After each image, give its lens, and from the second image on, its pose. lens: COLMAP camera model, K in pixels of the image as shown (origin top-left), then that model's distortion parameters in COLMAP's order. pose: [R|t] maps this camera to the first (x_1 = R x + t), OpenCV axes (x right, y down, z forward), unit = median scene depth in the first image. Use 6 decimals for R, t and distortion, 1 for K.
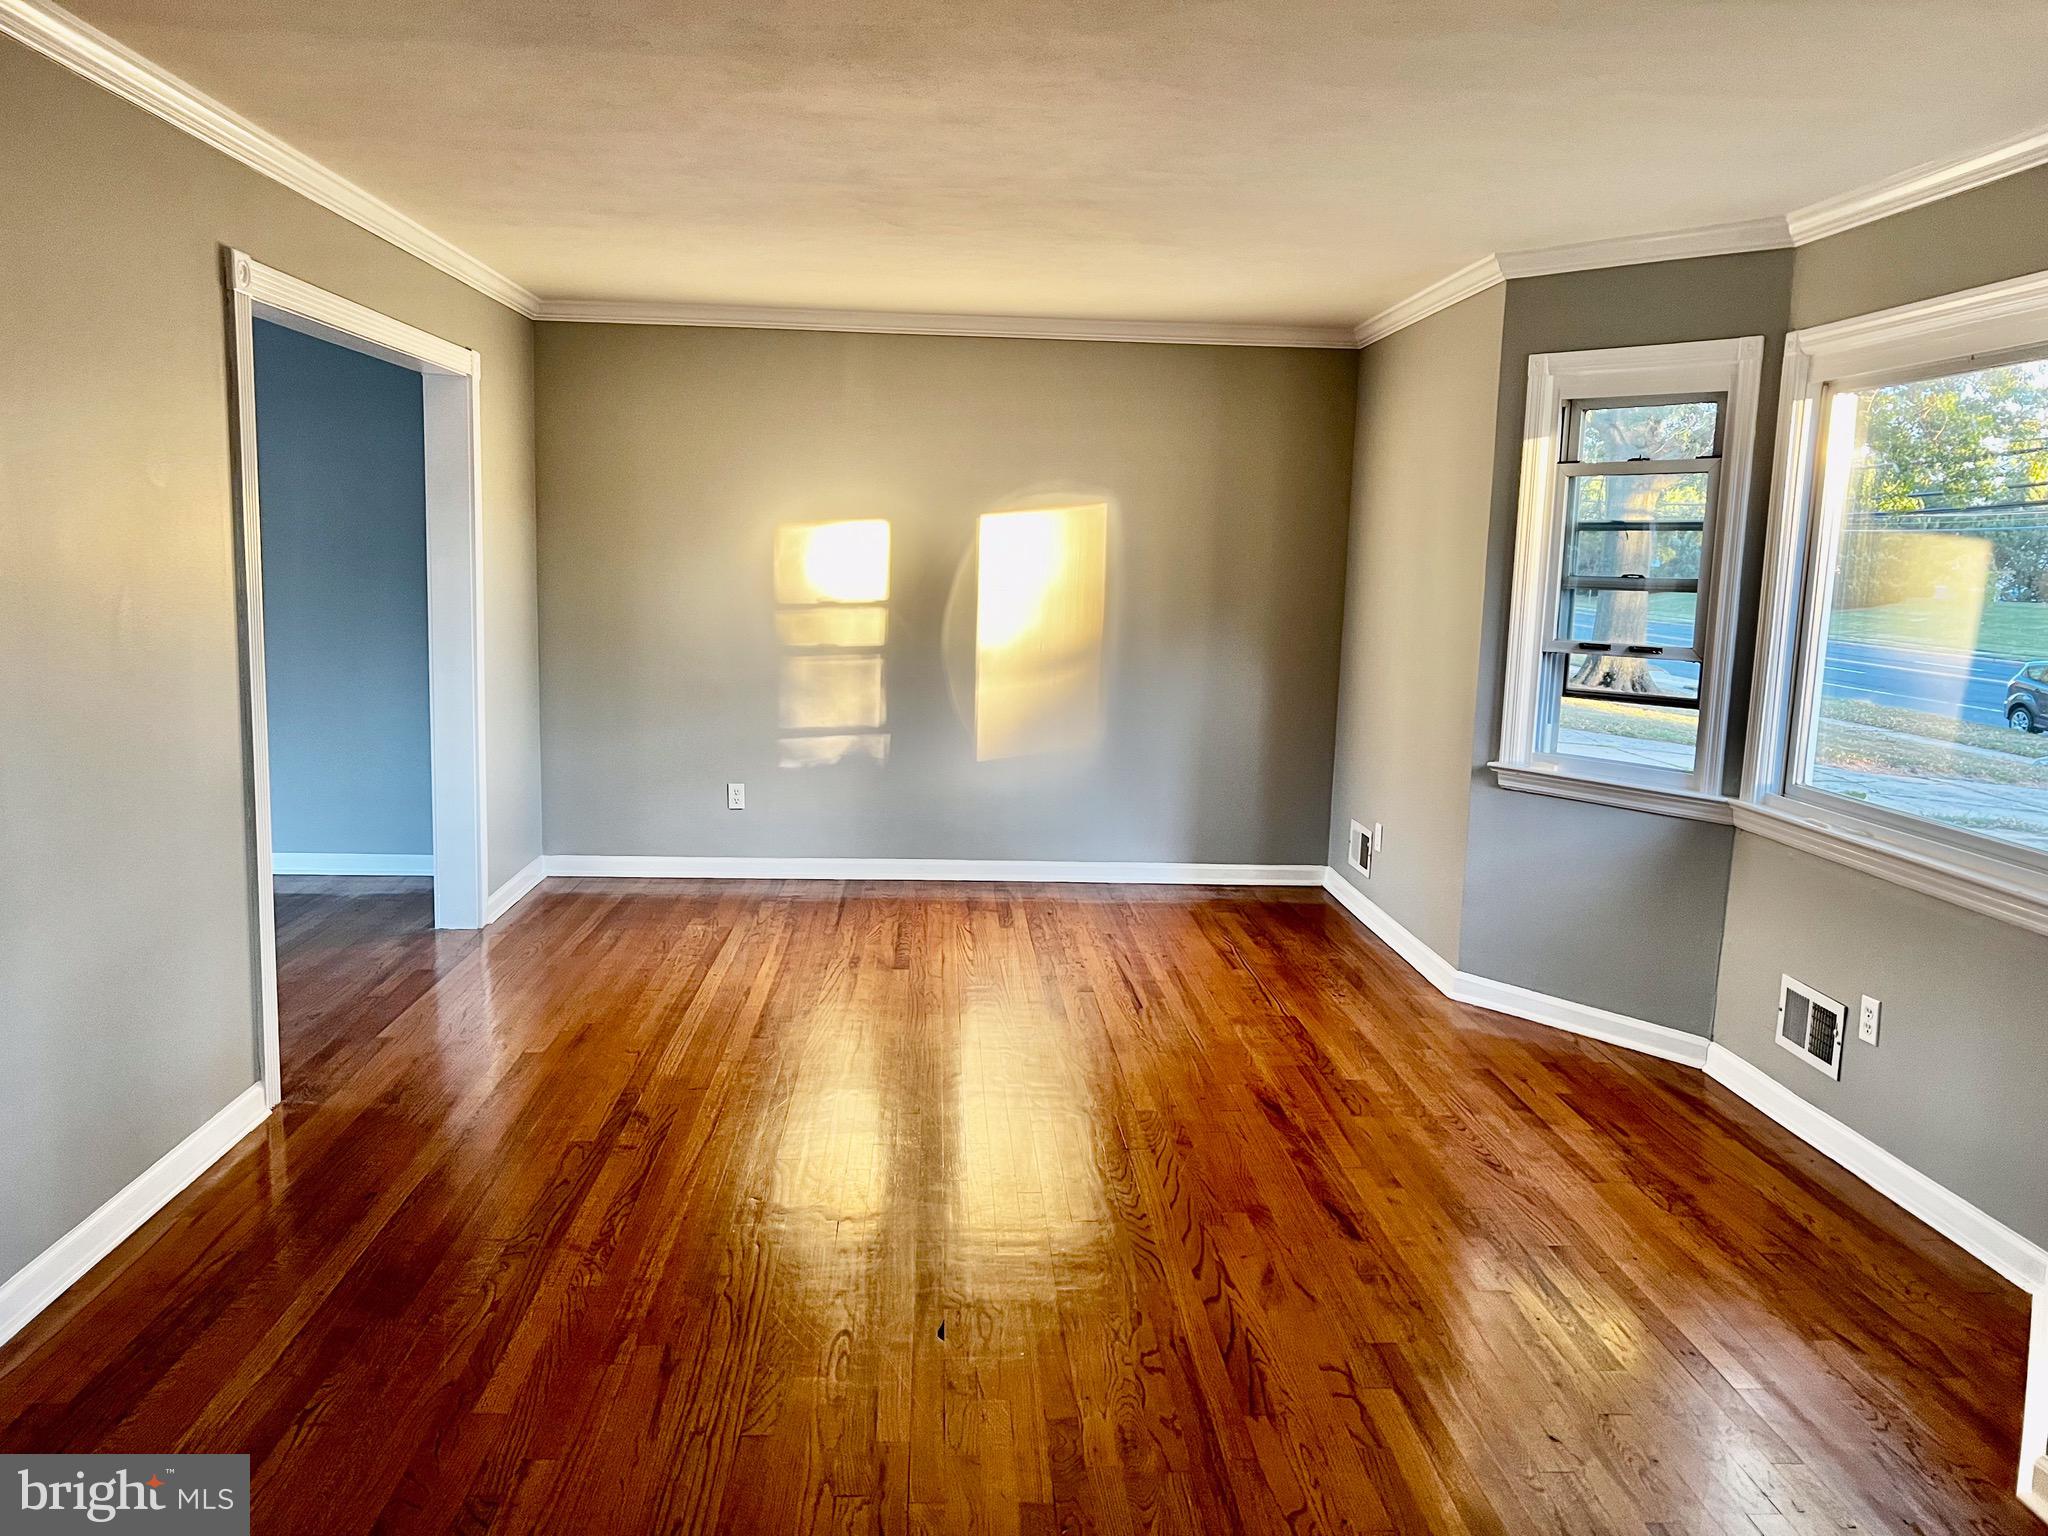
lens RADIAL K [[1543.7, 0, 1024.0], [0, 1543.7, 768.0], [0, 0, 1]] dist [0.033794, -0.006784]
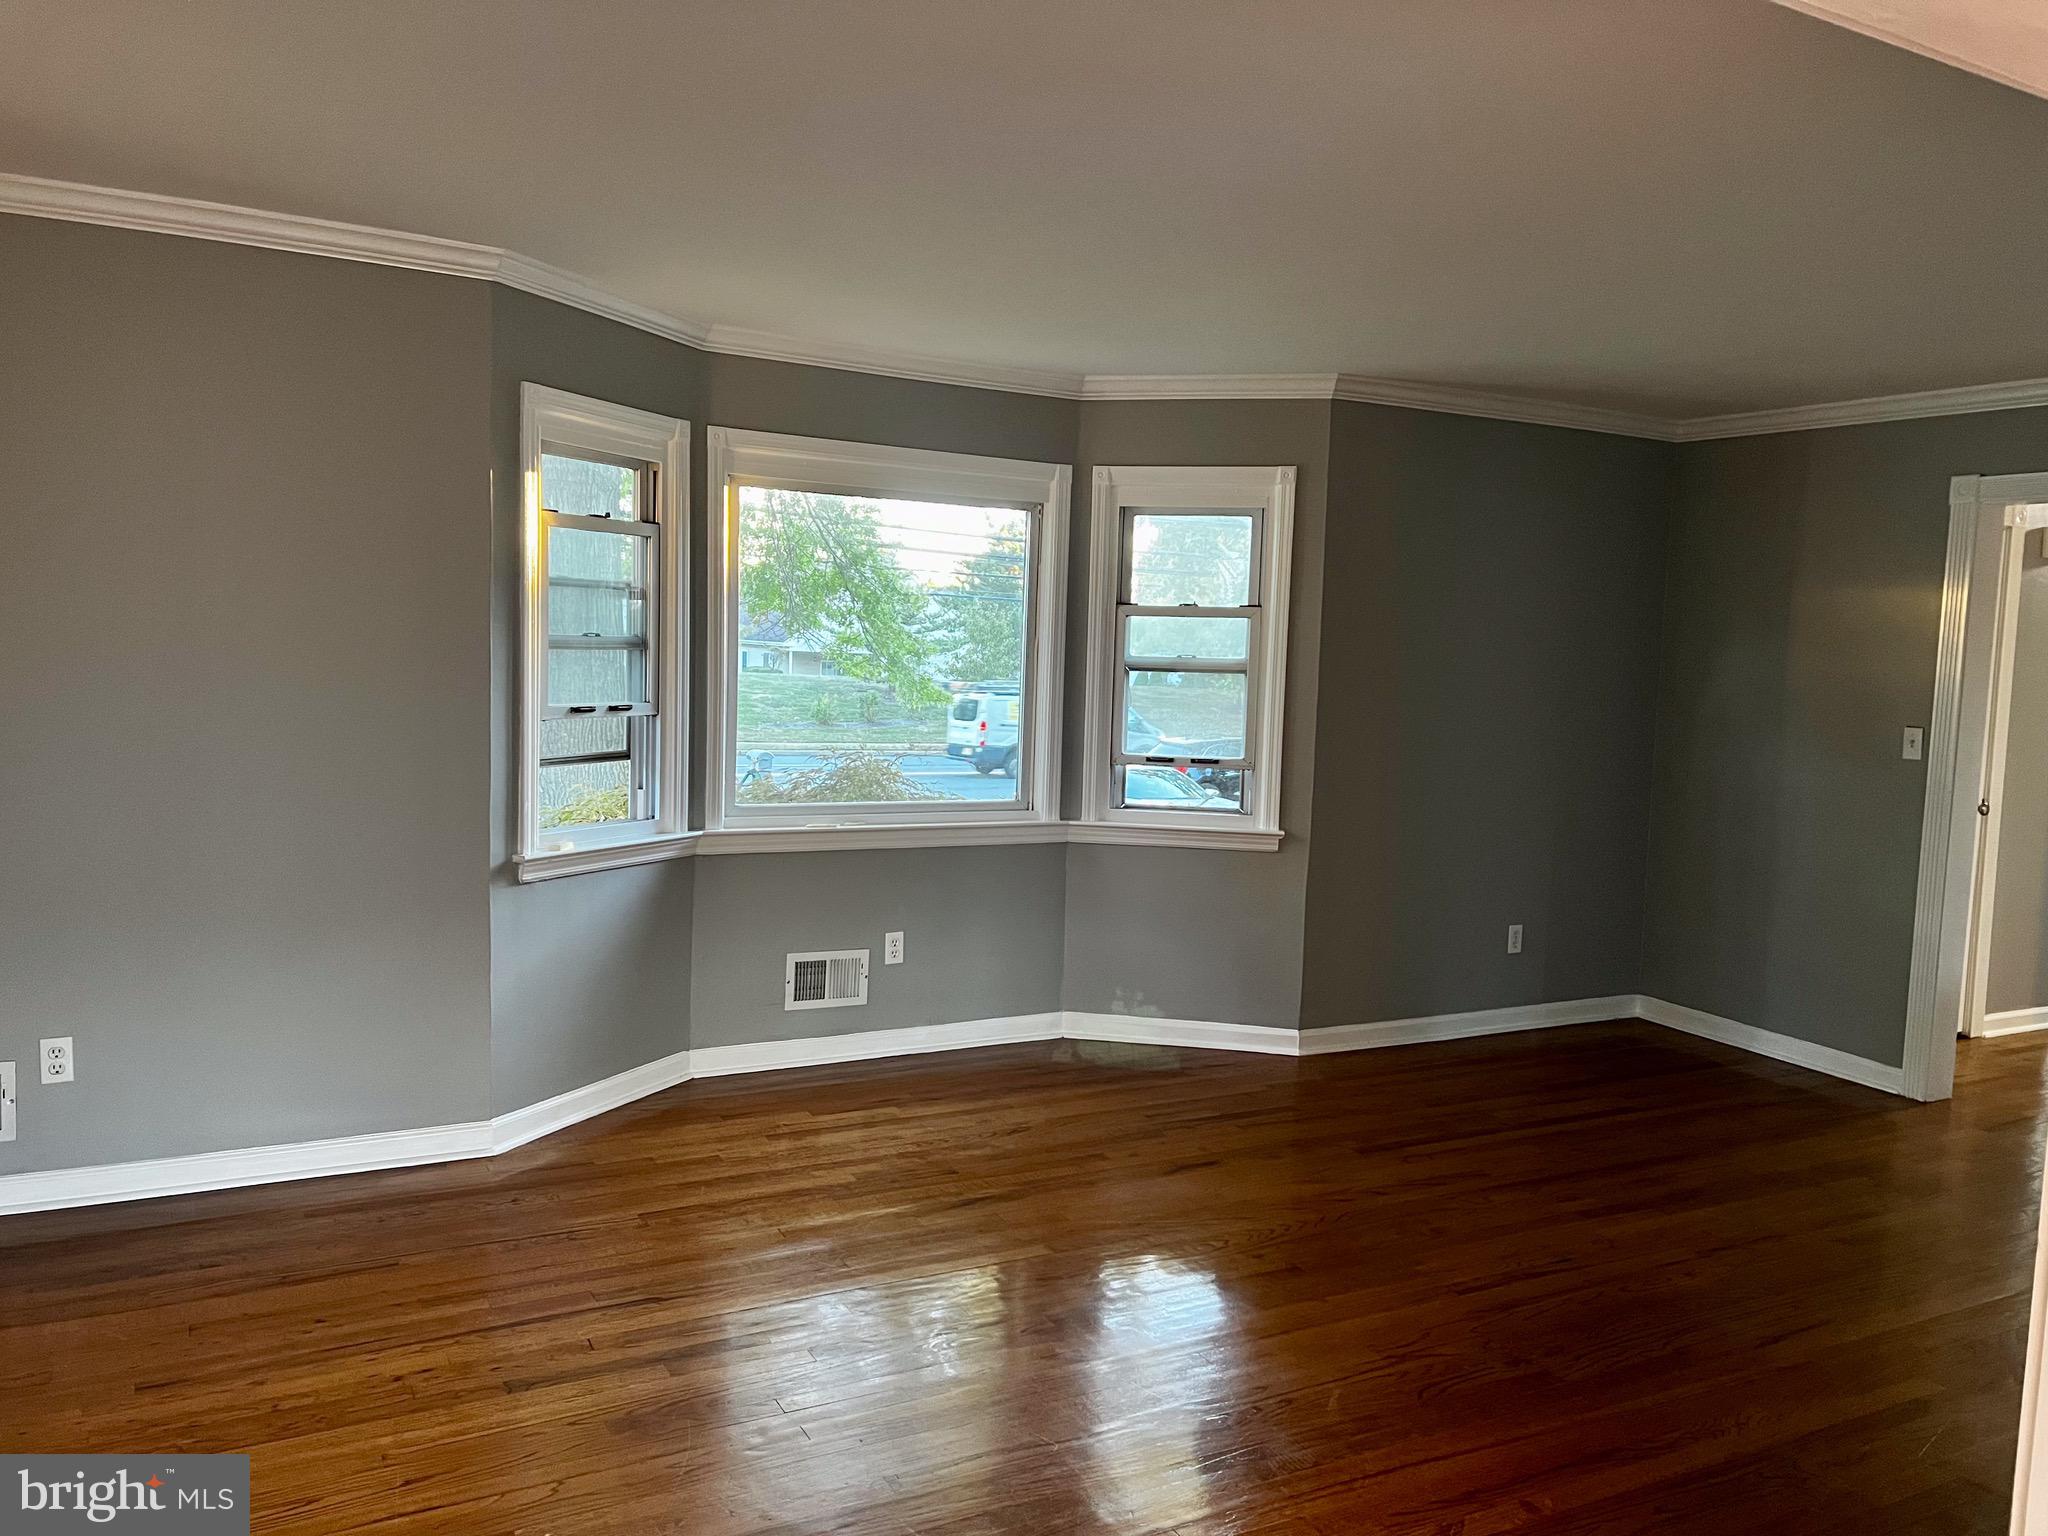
lens RADIAL K [[1543.7, 0, 1024.0], [0, 1543.7, 768.0], [0, 0, 1]] dist [0.033794, -0.006784]
pose [[-0.414786, -0.121139, 0.901819, -0.654798], [0.081811, 0.982119, 0.169555, -0.198084], [-0.906233, 0.144108, -0.397459, 1.236439]]
